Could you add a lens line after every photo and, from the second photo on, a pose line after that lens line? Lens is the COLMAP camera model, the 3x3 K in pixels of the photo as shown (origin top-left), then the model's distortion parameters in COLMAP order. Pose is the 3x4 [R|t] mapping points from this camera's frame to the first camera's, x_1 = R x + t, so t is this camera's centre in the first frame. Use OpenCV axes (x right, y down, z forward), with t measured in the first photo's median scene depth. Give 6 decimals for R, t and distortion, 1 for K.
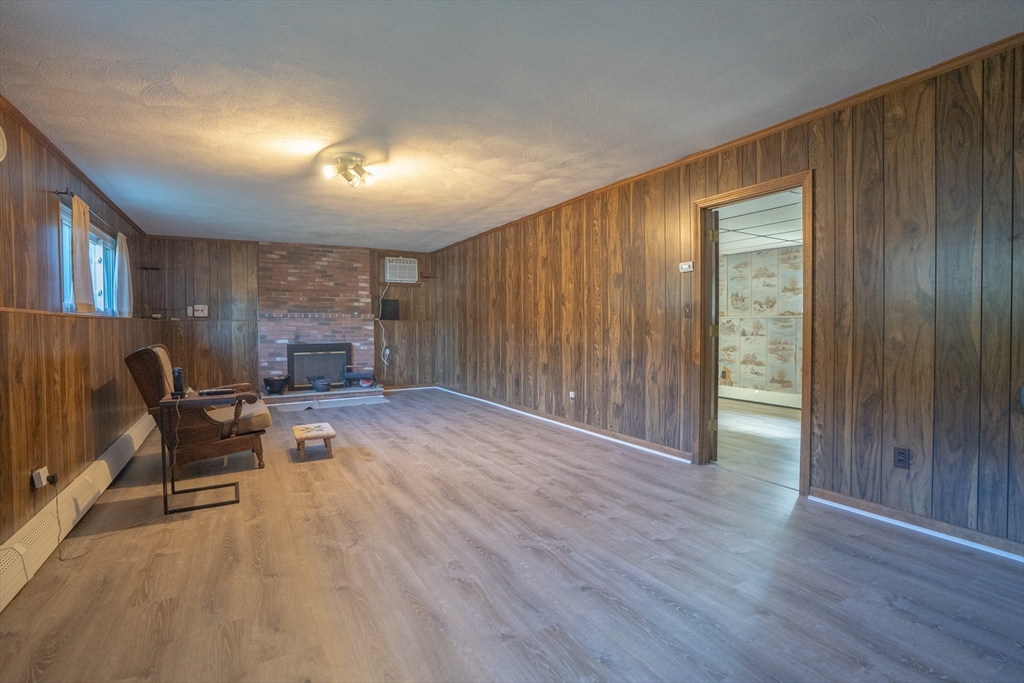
lens RADIAL K [[475.8, 0, 510.9], [0, 475.8, 336.5], [0, 0, 1]] dist [-0.066989, 0.026843]
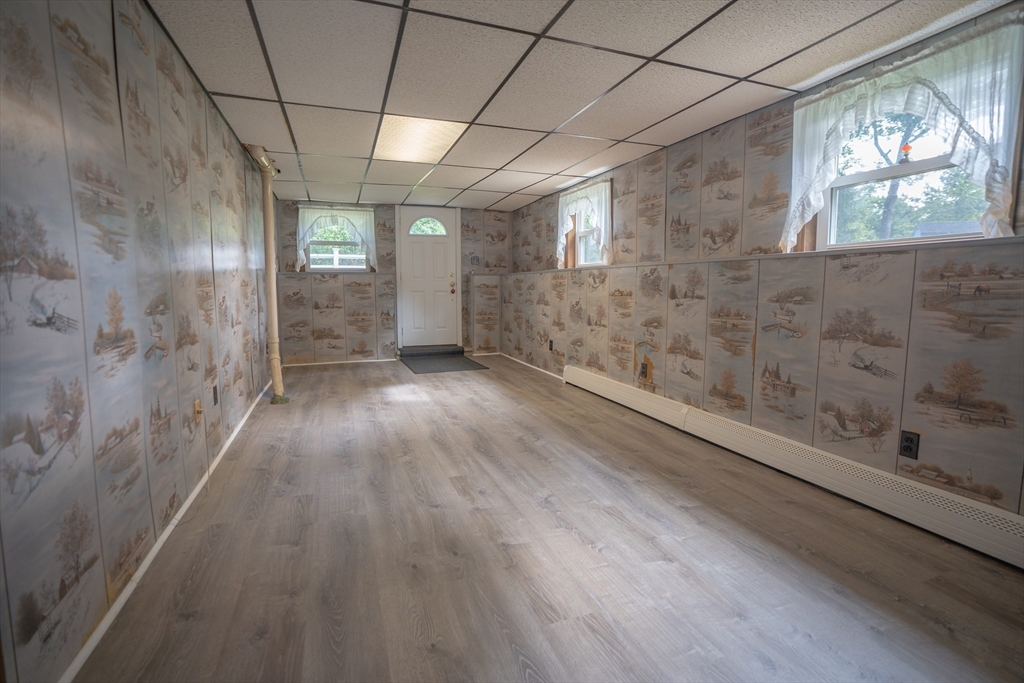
lens RADIAL K [[475.8, 0, 510.9], [0, 475.8, 336.5], [0, 0, 1]] dist [-0.066989, 0.026843]
pose [[0.985209, 0.022561, -0.169865, 0.430062], [-0.009077, 0.996774, 0.079743, 0.000613], [0.171116, -0.077021, 0.982236, 0.482519]]
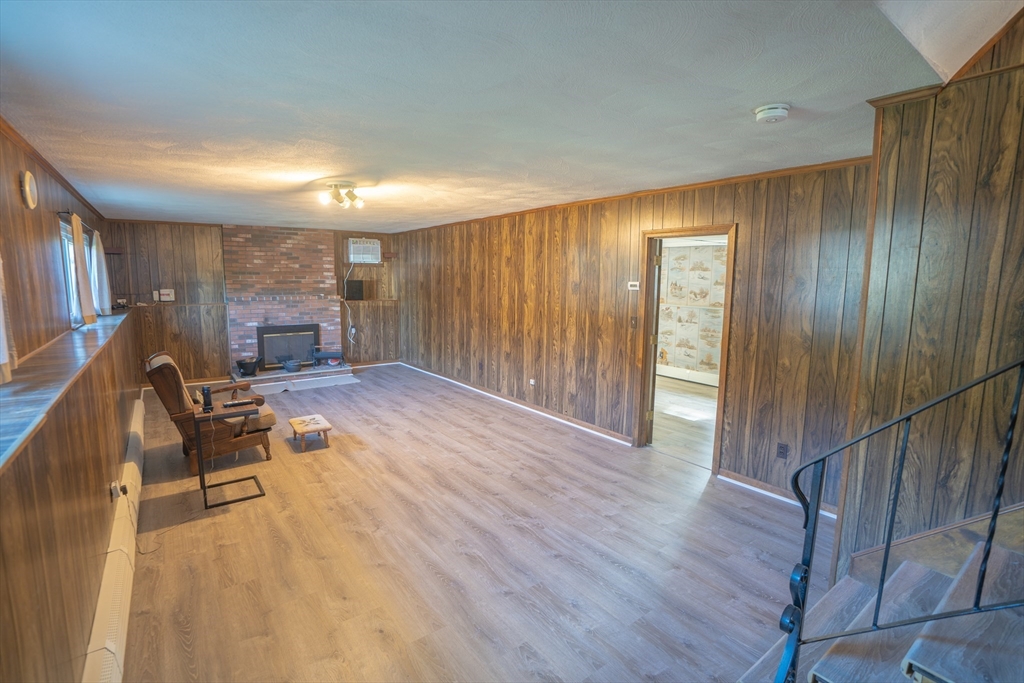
lens RADIAL K [[478.8, 0, 509.5], [0, 478.8, 339.7], [0, 0, 1]] dist [-0.068537, 0.026956]
pose [[0.993616, 0.000331, 0.112819, -0.044503], [-0.012382, 0.994275, 0.106129, -0.079734], [-0.112138, -0.106849, 0.987931, -0.099317]]
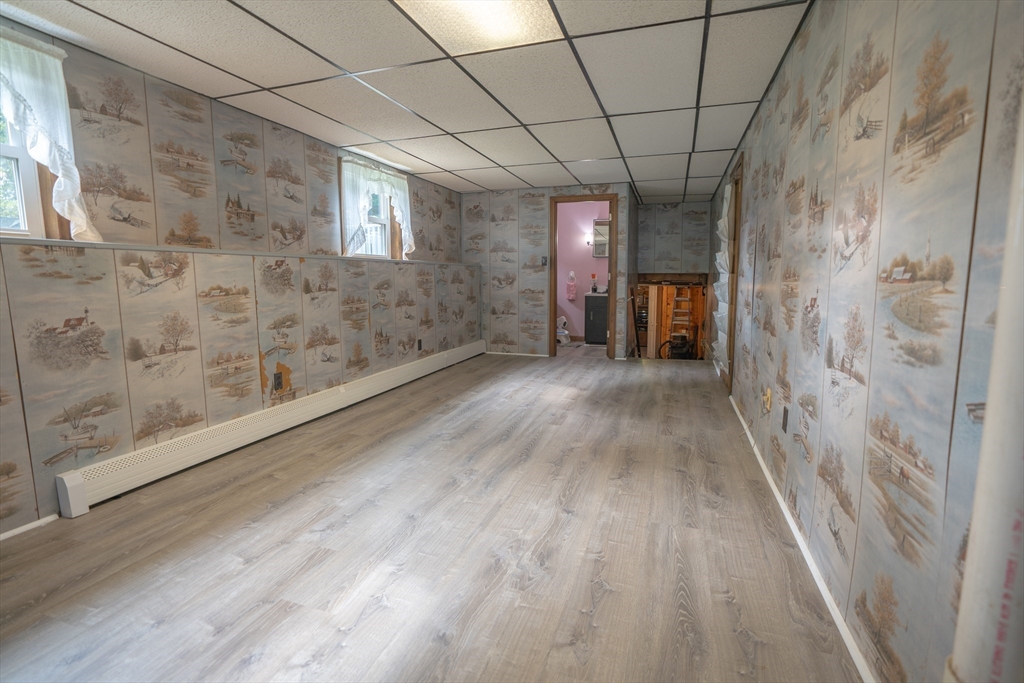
lens RADIAL K [[475.8, 0, 510.9], [0, 475.8, 336.5], [0, 0, 1]] dist [-0.066989, 0.026843]
pose [[-0.657541, -0.087221, 0.748353, -0.031608], [0.023798, 0.990376, 0.136339, -0.019205], [-0.753042, 0.107458, -0.649138, 1.222598]]
